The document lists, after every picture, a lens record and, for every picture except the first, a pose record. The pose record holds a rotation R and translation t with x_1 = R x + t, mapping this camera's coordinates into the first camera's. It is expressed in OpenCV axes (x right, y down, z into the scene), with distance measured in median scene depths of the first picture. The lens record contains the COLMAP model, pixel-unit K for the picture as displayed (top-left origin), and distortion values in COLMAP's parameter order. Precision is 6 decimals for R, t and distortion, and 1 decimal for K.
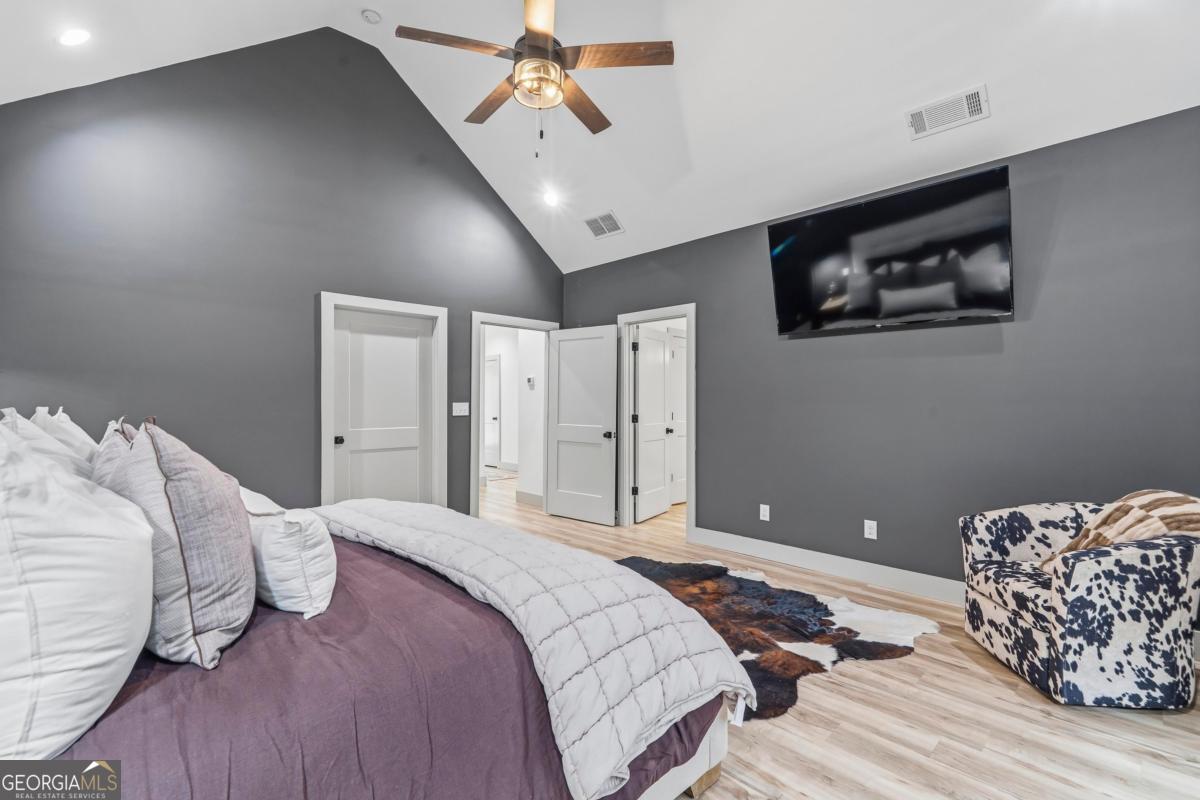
lens RADIAL K [[538.6, 0, 599.7], [0, 538.6, 402.5], [0, 0, 1]] dist [0.000034, -0.000002]
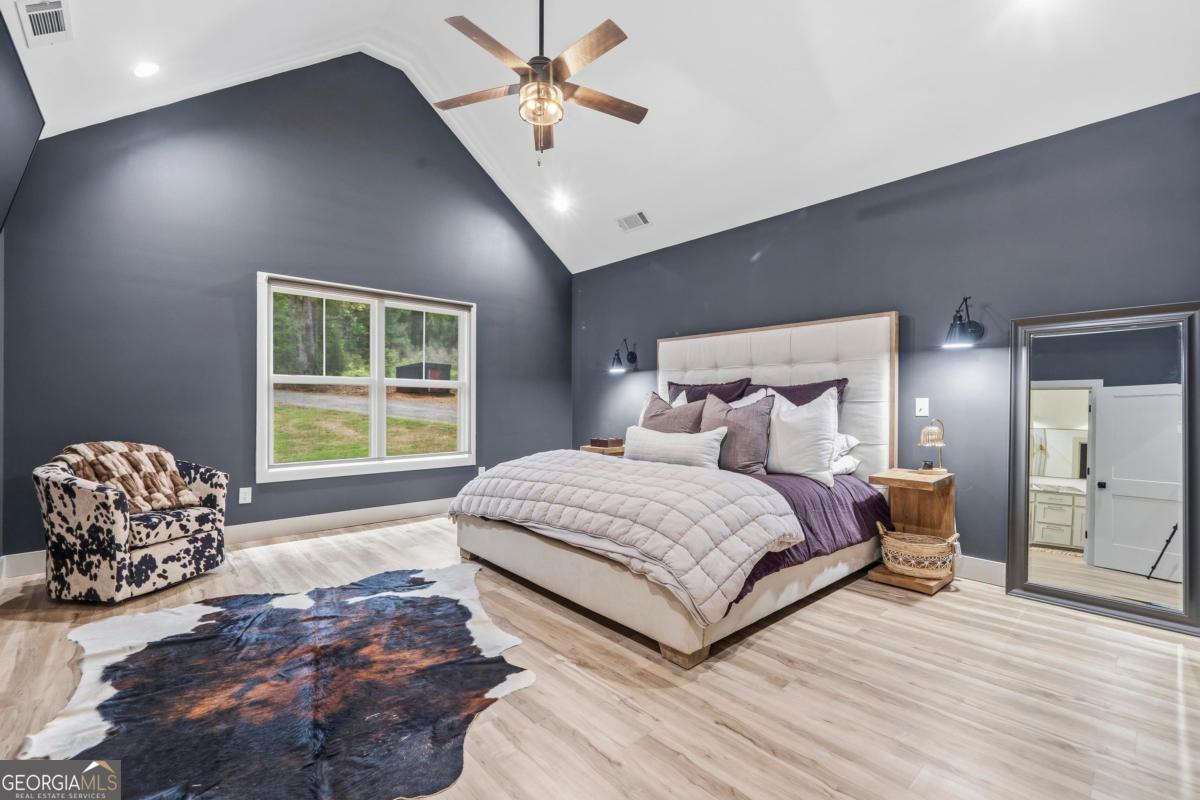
lens RADIAL K [[543.0, 0, 599.6], [0, 543.0, 403.5], [0, 0, 1]] dist [0.000221, 0.000029]
pose [[-0.999843, -0.002737, 0.017533, -0.263352], [-0.002938, 0.999930, -0.011484, 0.062504], [-0.017501, -0.011534, -0.999780, 2.117743]]
